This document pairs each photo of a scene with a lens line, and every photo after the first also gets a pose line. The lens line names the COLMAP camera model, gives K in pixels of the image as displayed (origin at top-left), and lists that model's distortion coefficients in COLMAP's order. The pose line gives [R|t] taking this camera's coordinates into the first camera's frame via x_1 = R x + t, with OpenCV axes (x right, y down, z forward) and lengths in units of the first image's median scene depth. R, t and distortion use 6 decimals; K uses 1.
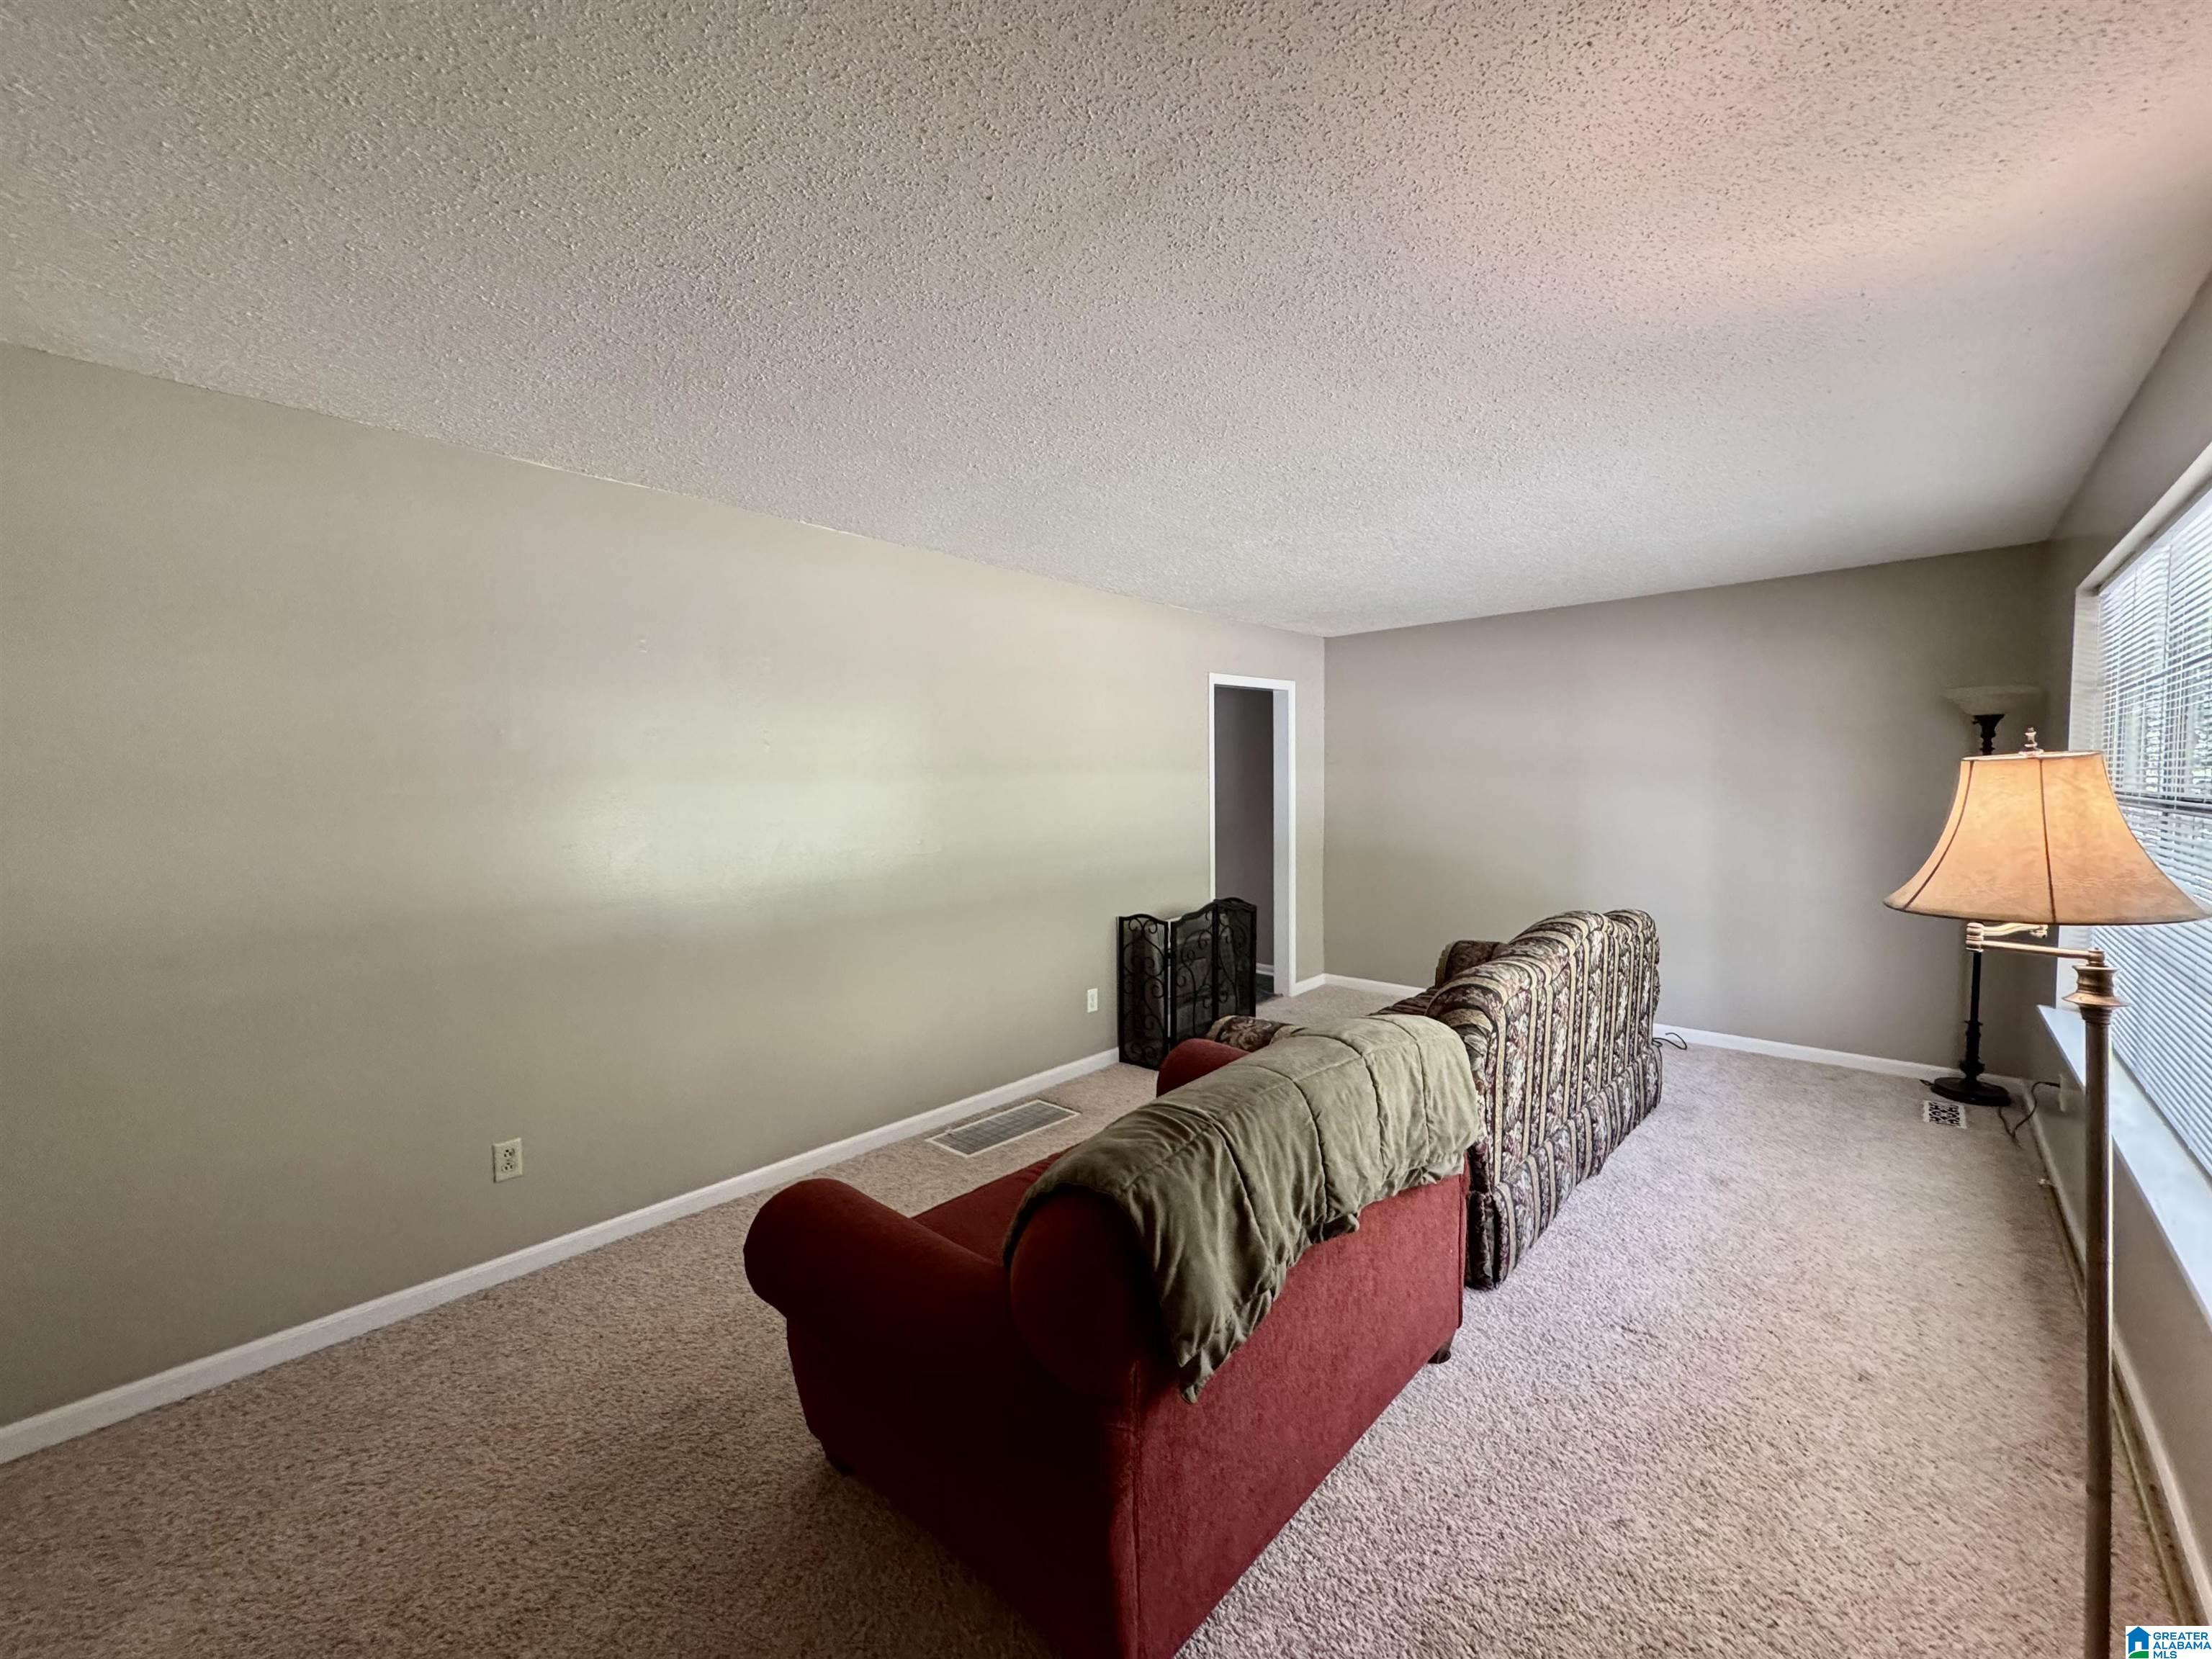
lens RADIAL K [[883.4, 0, 1105.4], [0, 883.4, 825.4], [0, 0, 1]] dist [-0.003063, 0.000821]
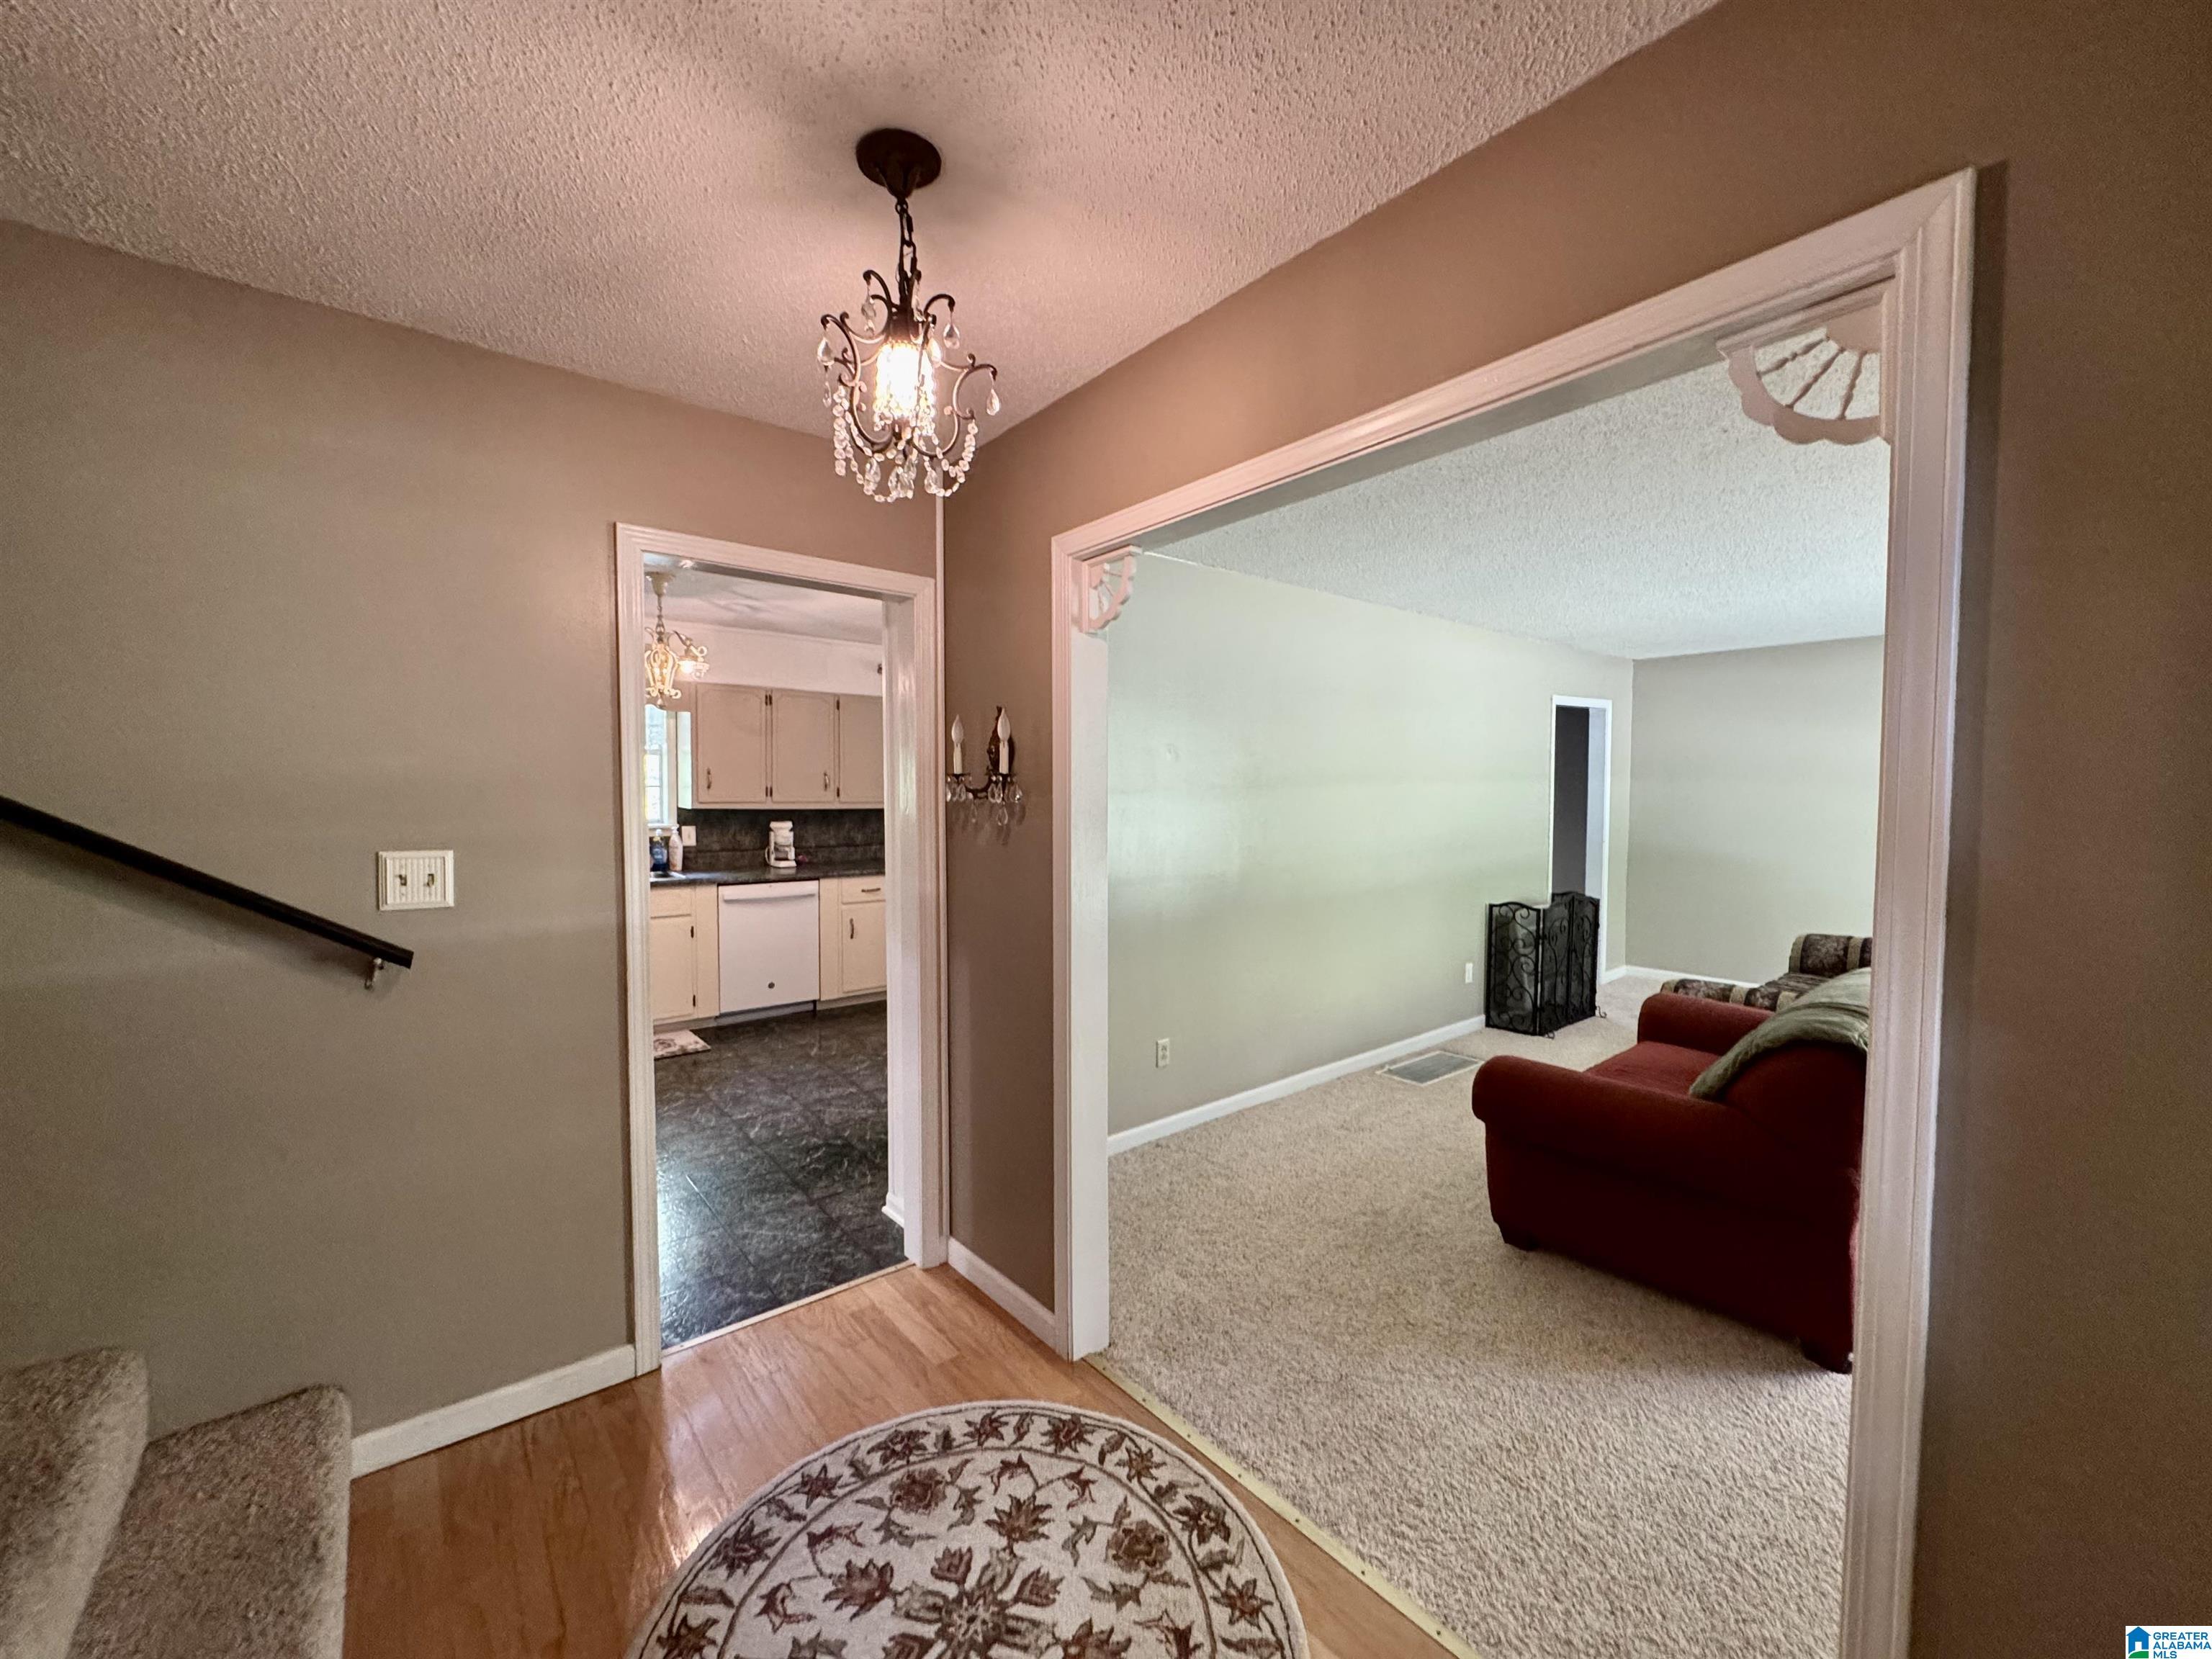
lens RADIAL K [[883.4, 0, 1105.4], [0, 883.4, 825.4], [0, 0, 1]] dist [-0.003063, 0.000821]
pose [[0.990082, 0.015602, -0.139623, -0.329532], [-0.016243, 0.999862, -0.003449, 0.011260], [0.139550, 0.005683, 0.990199, -0.242532]]
